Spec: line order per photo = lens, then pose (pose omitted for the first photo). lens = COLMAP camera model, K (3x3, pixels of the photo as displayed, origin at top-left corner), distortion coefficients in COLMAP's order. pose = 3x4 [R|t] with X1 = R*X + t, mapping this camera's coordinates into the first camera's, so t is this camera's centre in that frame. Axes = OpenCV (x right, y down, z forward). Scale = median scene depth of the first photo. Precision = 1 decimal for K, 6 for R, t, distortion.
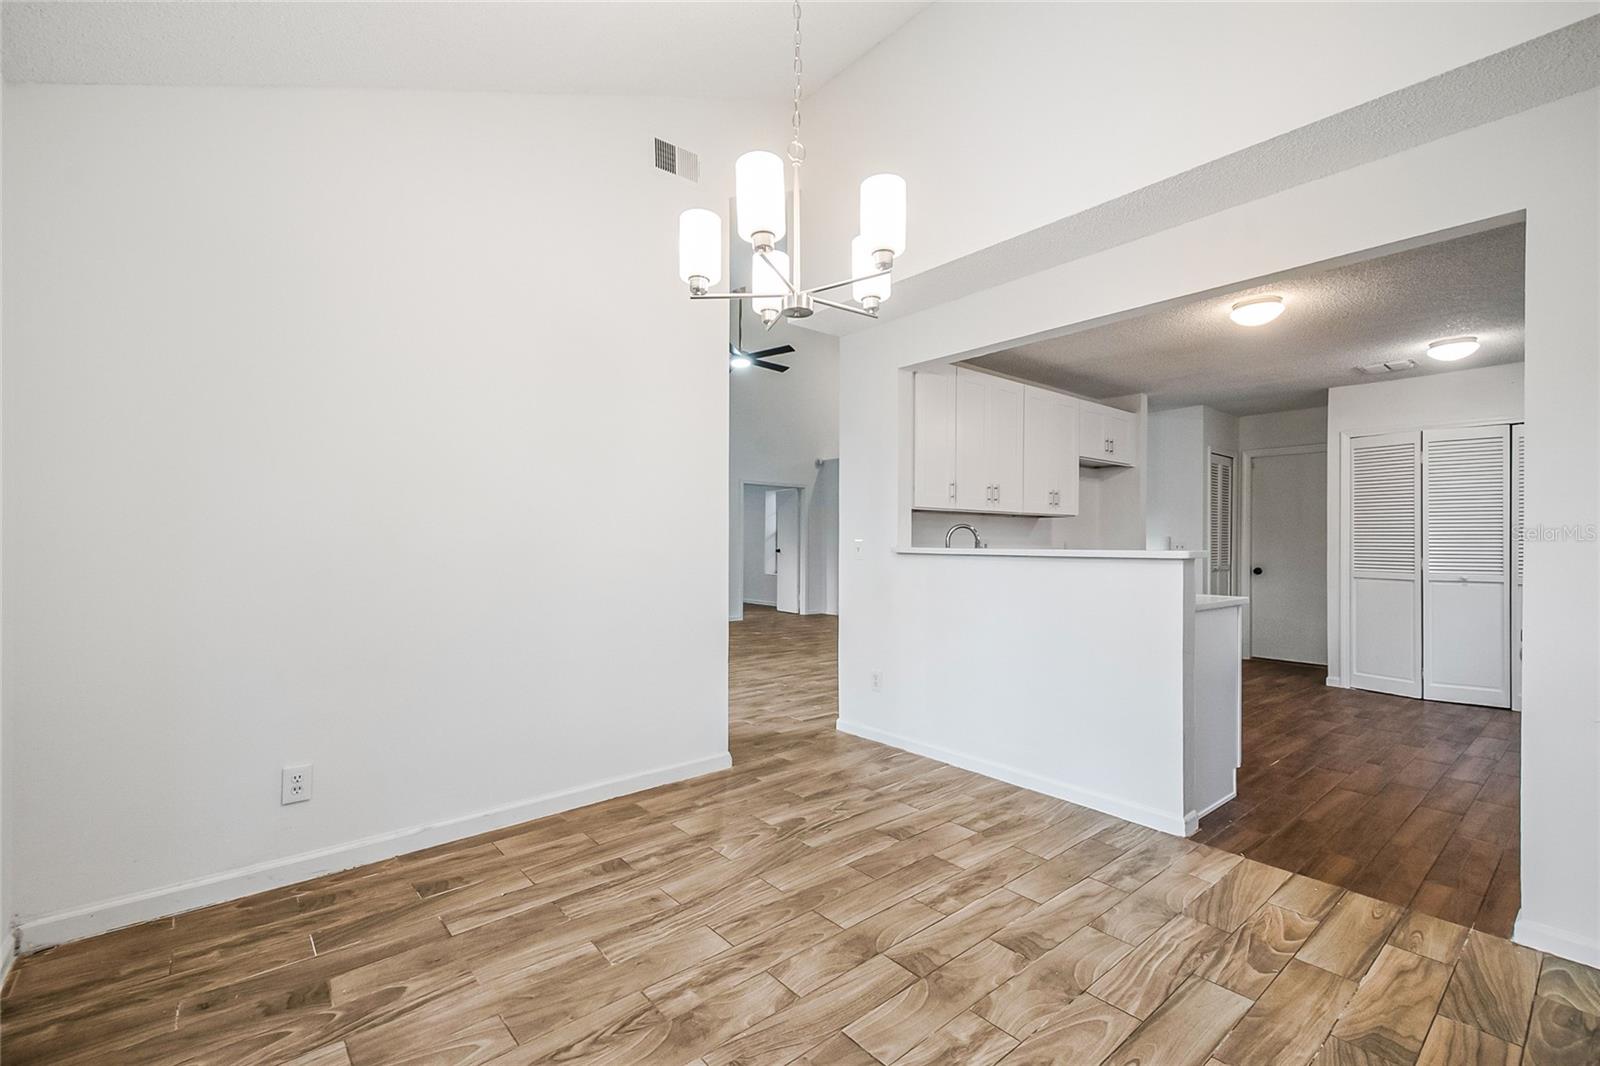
lens RADIAL K [[700.3, 0, 811.0], [0, 700.3, 540.2], [0, 0, 1]] dist [0.048304, -0.018998]
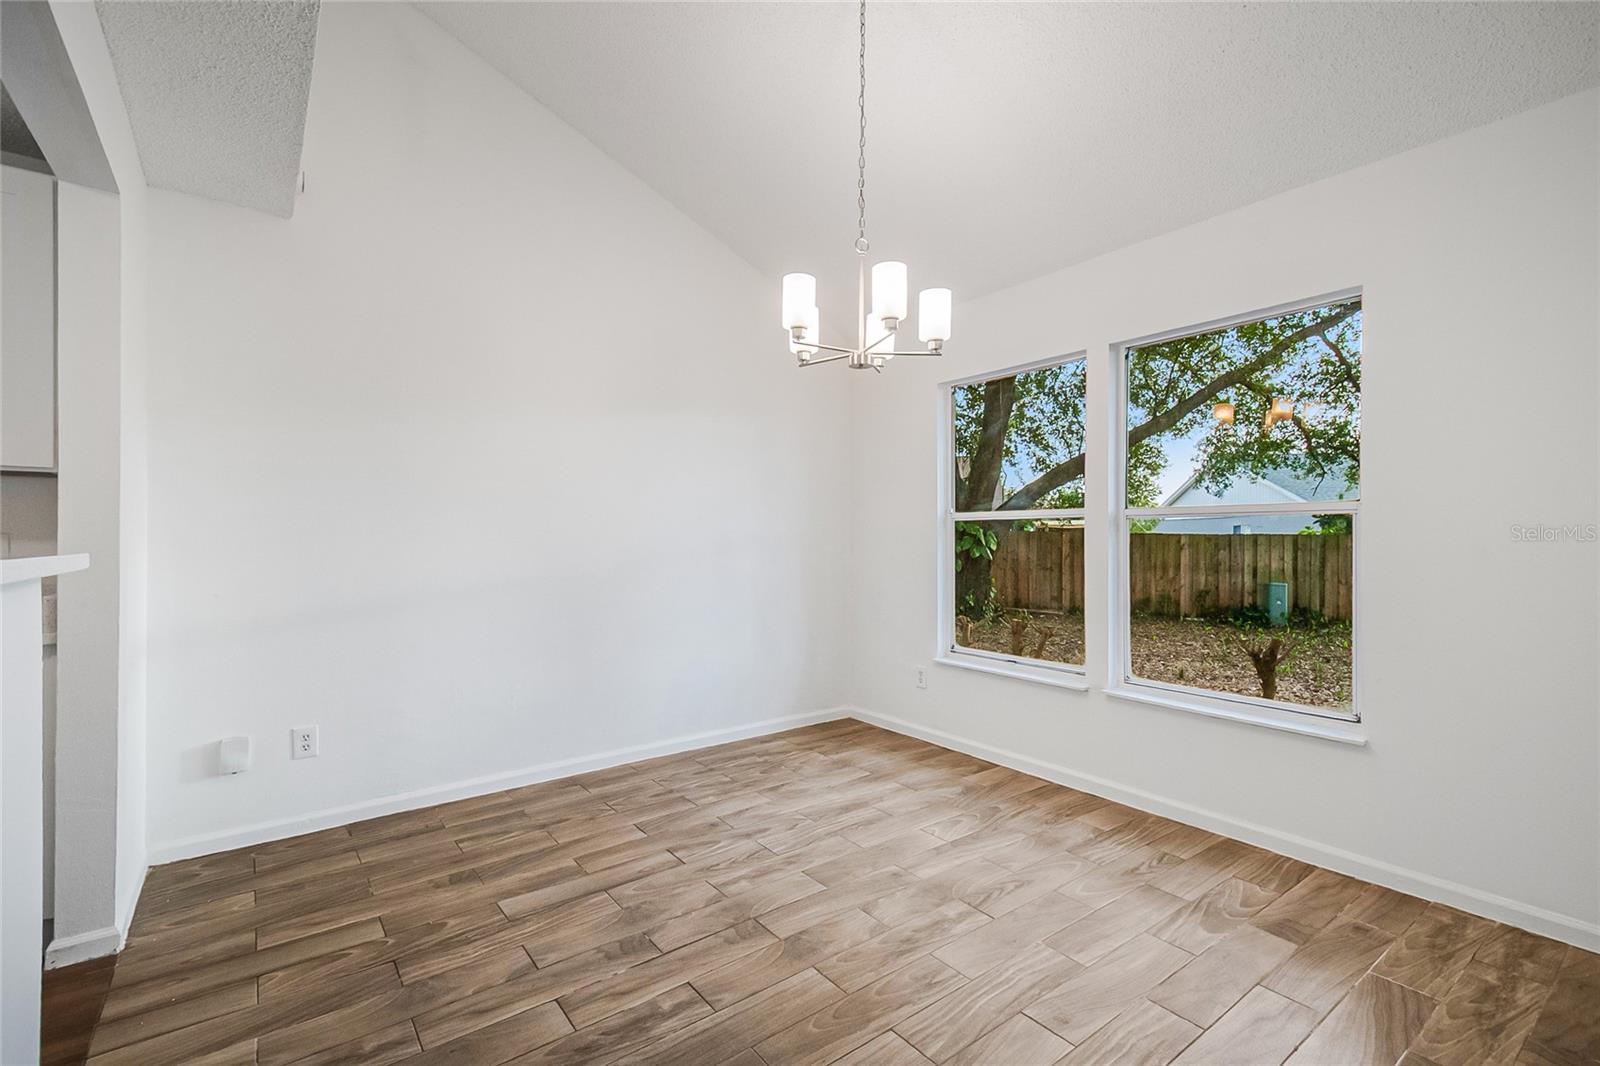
lens RADIAL K [[700.3, 0, 811.0], [0, 700.3, 540.2], [0, 0, 1]] dist [0.048304, -0.018998]
pose [[-0.998628, -0.002285, 0.052320, 0.003741], [-0.002288, 0.999997, 0.000003, 0.005435], [-0.052320, -0.000117, -0.998630, 2.058368]]
